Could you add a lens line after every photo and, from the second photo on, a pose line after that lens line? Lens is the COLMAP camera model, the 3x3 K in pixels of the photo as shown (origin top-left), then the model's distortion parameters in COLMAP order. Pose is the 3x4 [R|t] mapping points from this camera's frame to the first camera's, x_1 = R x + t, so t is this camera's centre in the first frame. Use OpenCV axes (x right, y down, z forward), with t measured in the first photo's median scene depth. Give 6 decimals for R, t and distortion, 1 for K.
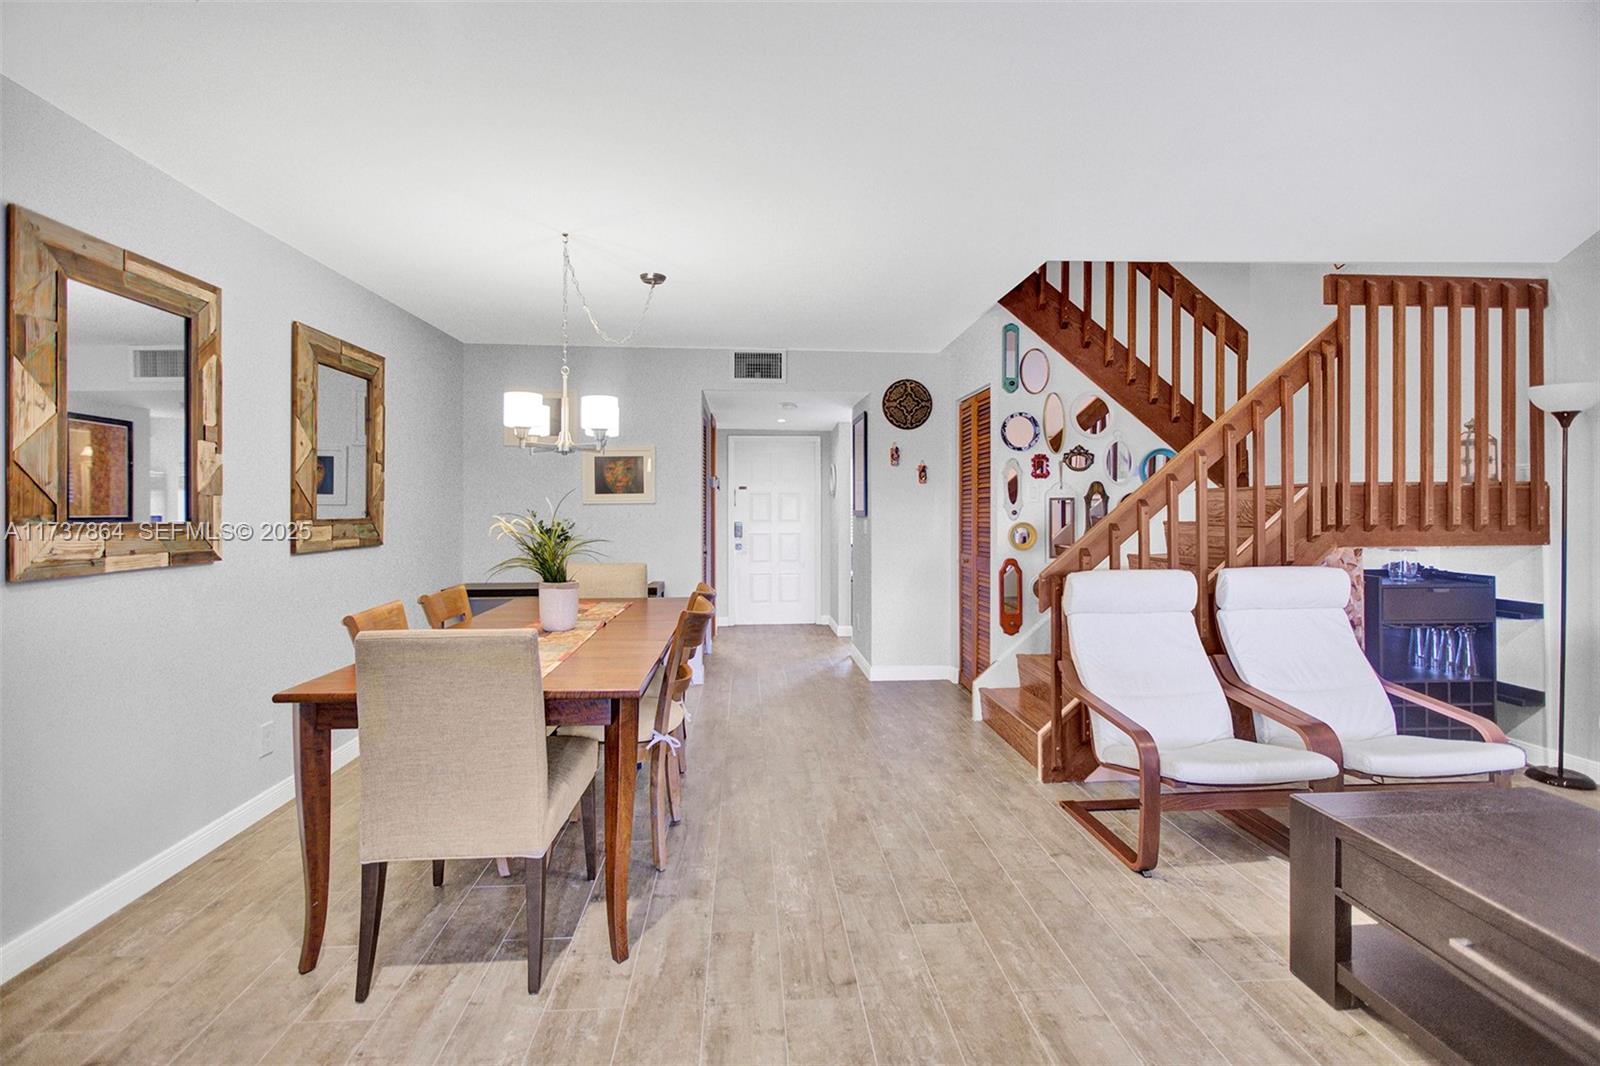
lens RADIAL K [[713.8, 0, 788.2], [0, 713.8, 503.6], [0, 0, 1]] dist [-0.008994, 0.004417]
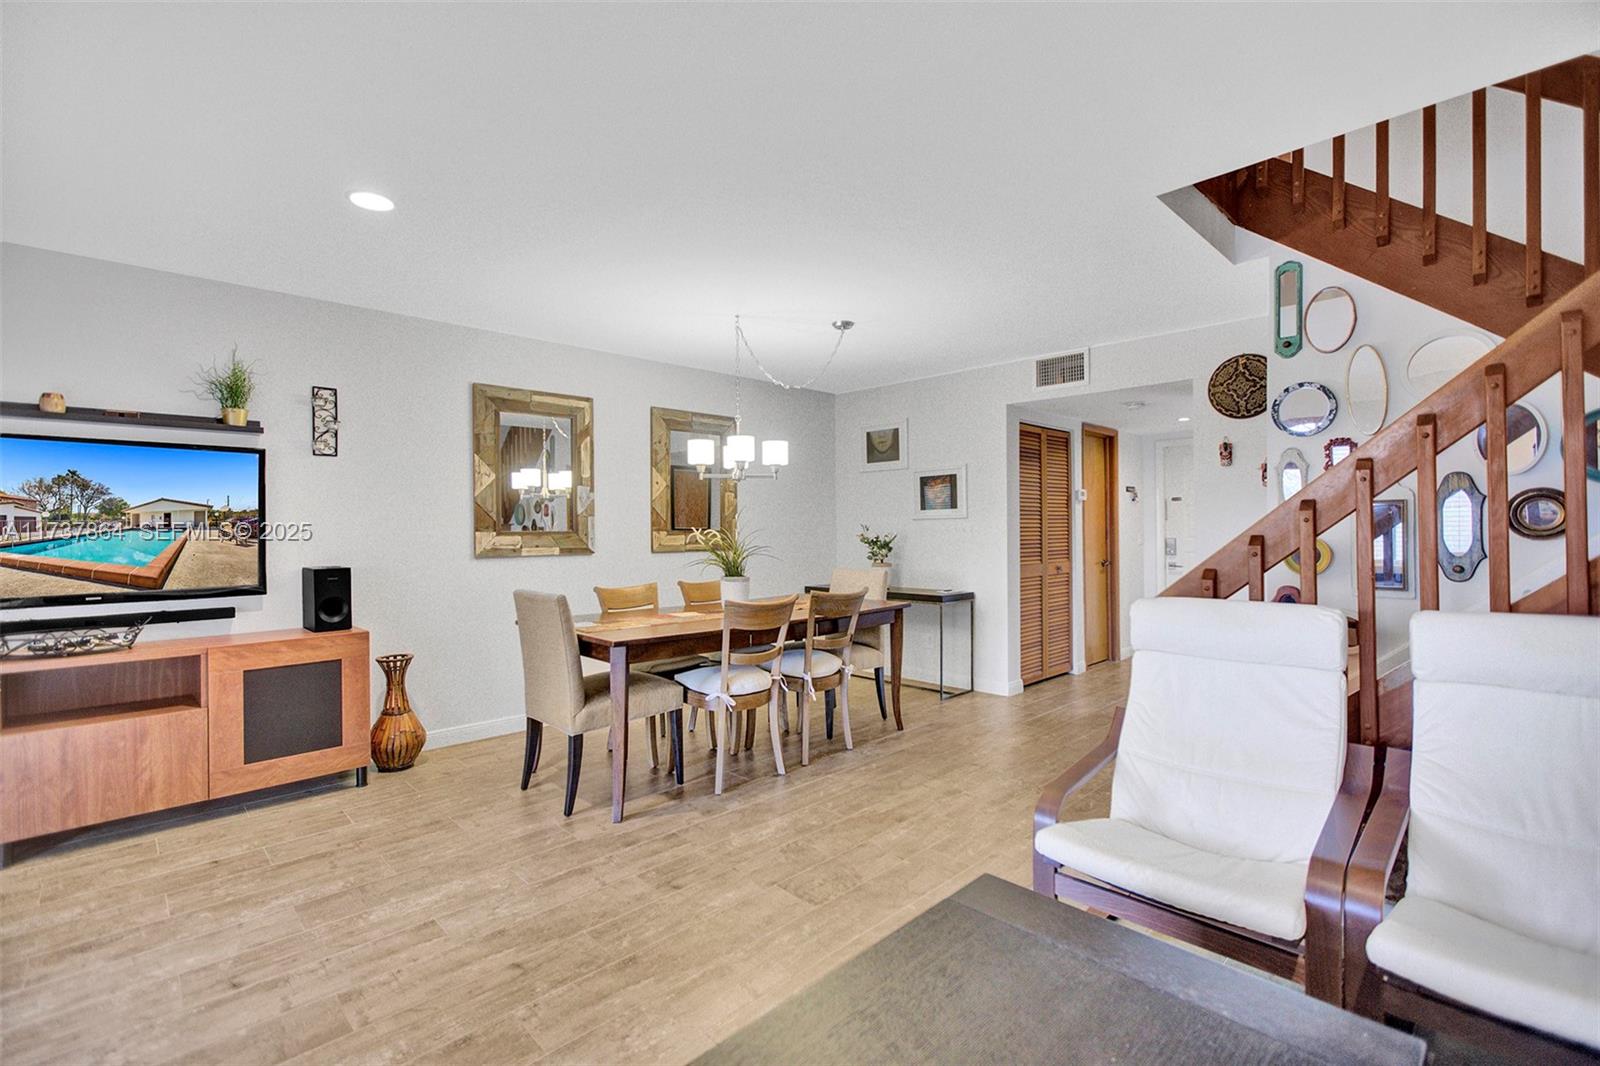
lens RADIAL K [[713.8, 0, 795.8], [0, 713.8, 522.8], [0, 0, 1]] dist [-0.008994, 0.004417]
pose [[0.650647, -0.008899, -0.759328, 0.685307], [0.010608, 0.999940, -0.002629, 0.011736], [0.759306, -0.006345, 0.650703, 0.187725]]
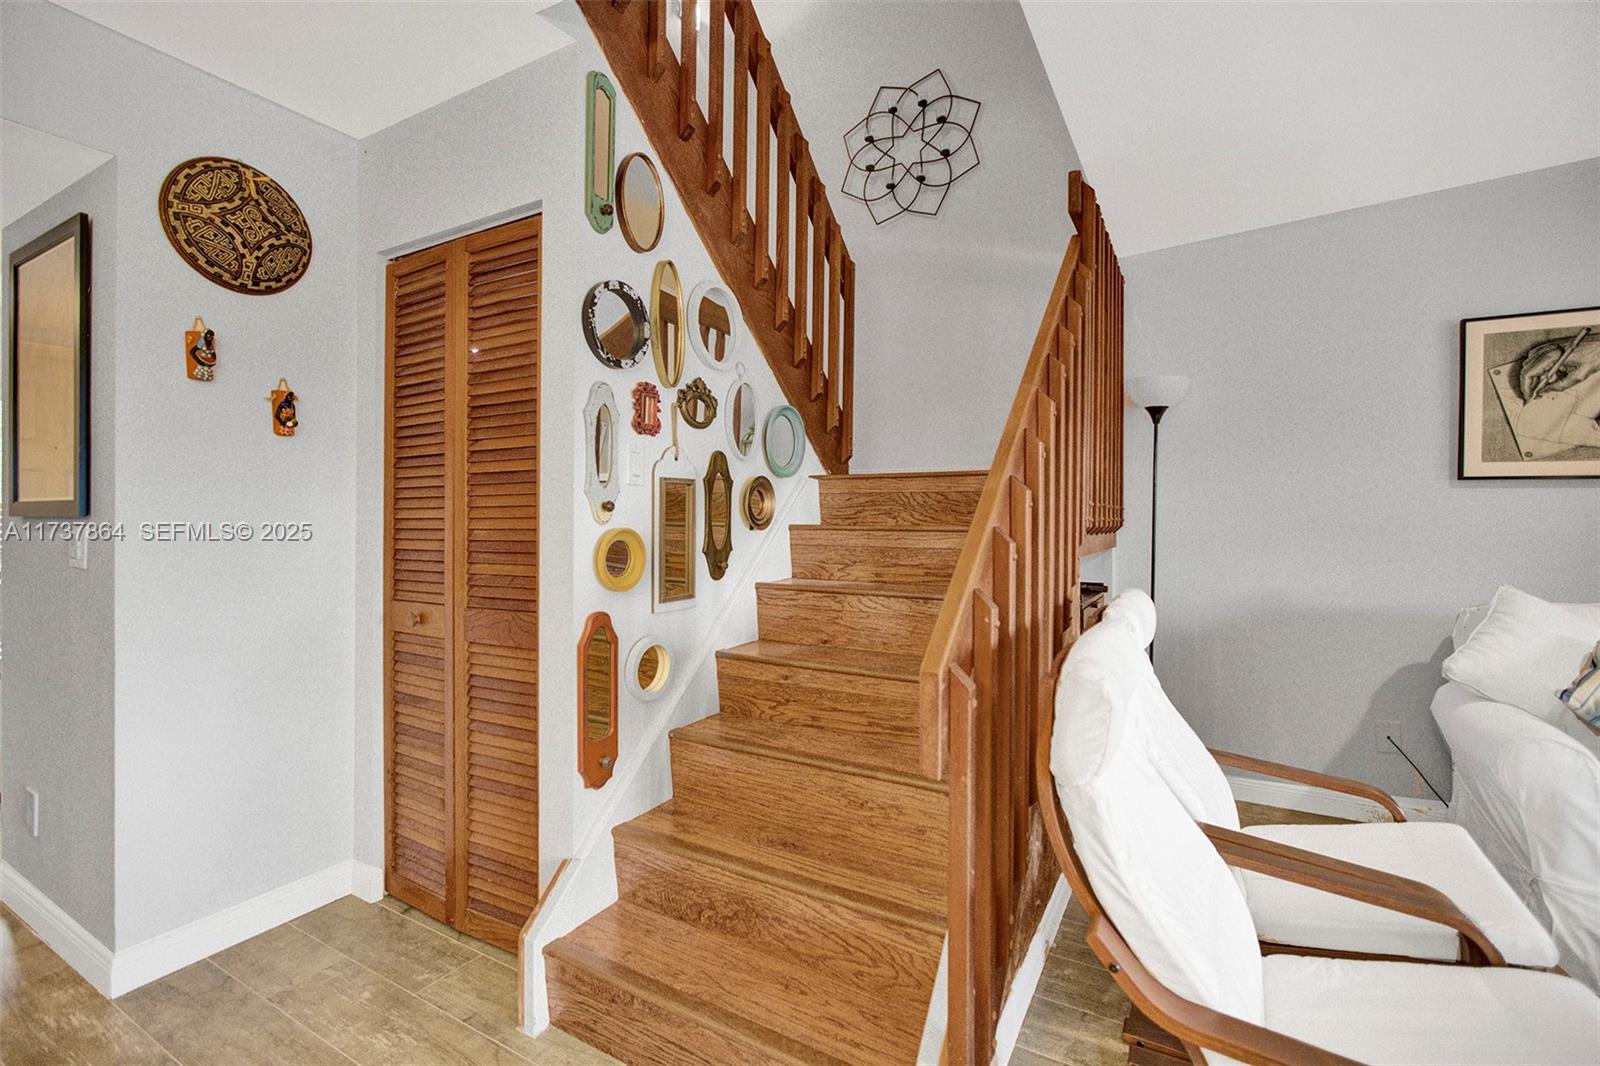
lens RADIAL K [[713.8, 0, 786.1], [0, 713.8, 518.8], [0, 0, 1]] dist [-0.008994, 0.004417]
pose [[0.555174, 0.000700, 0.831734, 0.017220], [-0.010964, 0.999919, 0.006476, 0.020170], [-0.831662, -0.012715, 0.555136, 0.846242]]
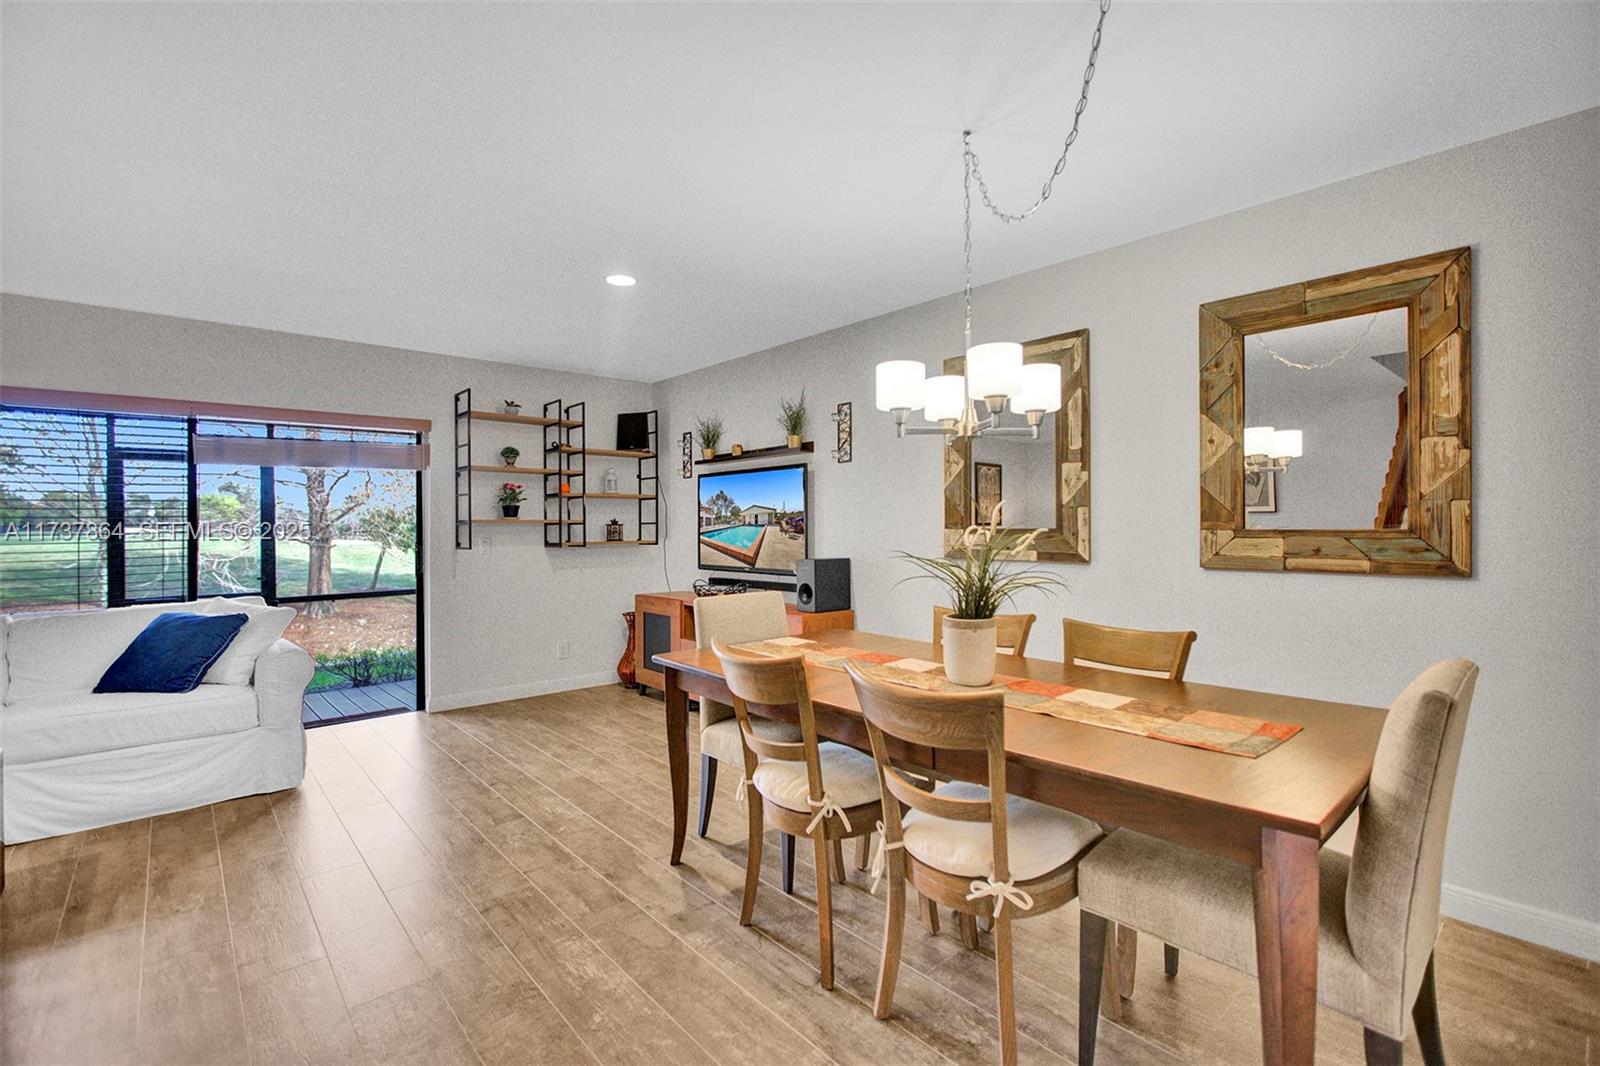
lens RADIAL K [[713.8, 0, 789.3], [0, 713.8, 523.6], [0, 0, 1]] dist [-0.008994, 0.004417]
pose [[-0.792616, 0.003233, -0.609712, 0.234717], [0.009990, 0.999921, -0.007684, 0.016243], [0.609639, -0.012181, -0.792586, 1.295687]]
